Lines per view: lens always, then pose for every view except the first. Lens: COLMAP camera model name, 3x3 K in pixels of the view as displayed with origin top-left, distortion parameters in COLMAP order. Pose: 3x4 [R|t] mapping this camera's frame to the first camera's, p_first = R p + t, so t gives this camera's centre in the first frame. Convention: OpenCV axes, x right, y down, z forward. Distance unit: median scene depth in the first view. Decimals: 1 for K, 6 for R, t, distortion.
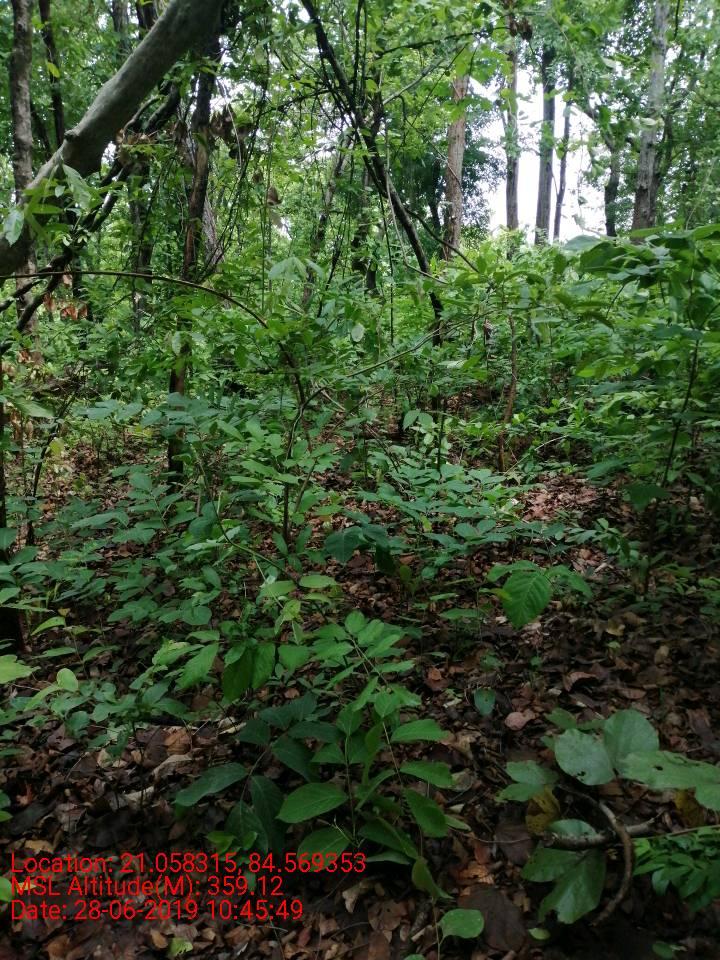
lens RADIAL K [[740.8, 0, 364.9], [0, 740.8, 476.7], [0, 0, 1]] dist [0.012839, -0.021708]
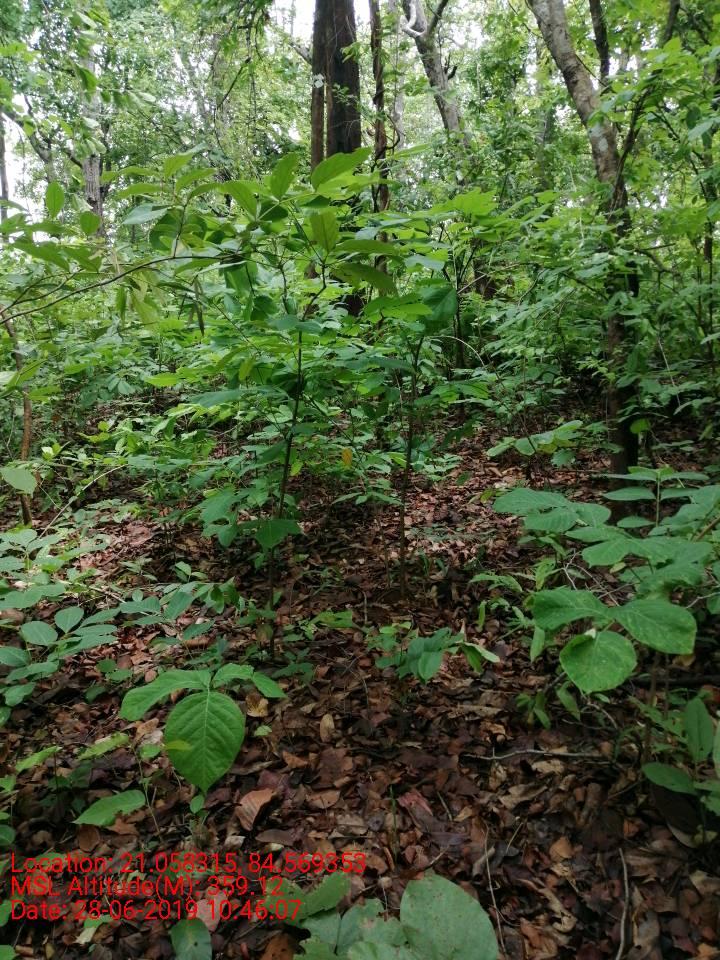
lens RADIAL K [[740.8, 0, 359.4], [0, 740.8, 475.2], [0, 0, 1]] dist [0.012839, -0.021708]
pose [[0.769534, -0.123273, 0.626595, -0.041168], [0.140146, 0.989872, 0.022626, -0.042272], [-0.623038, 0.070403, 0.779017, 0.326575]]
